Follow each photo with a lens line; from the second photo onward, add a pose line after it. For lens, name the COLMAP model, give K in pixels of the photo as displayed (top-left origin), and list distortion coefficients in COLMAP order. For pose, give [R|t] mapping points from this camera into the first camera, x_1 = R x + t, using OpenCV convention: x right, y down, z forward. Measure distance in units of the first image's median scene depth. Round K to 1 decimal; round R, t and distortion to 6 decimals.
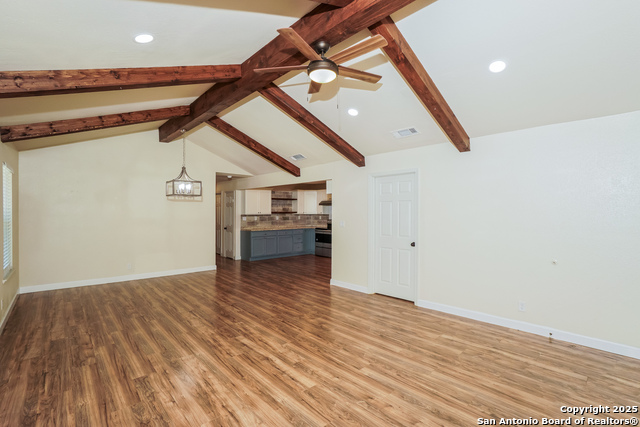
lens RADIAL K [[282.8, 0, 321.0], [0, 282.8, 213.4], [0, 0, 1]] dist [0.002914, 0.000443]
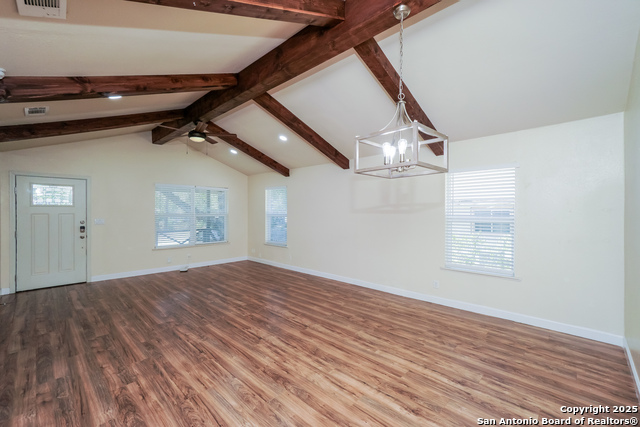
lens RADIAL K [[282.8, 0, 319.4], [0, 282.8, 212.3], [0, 0, 1]] dist [0.002914, 0.000443]
pose [[-0.999484, -0.000522, -0.032102, -0.518099], [-0.000802, 0.999962, 0.008684, -0.003422], [0.032096, 0.008705, -0.999447, 2.019431]]
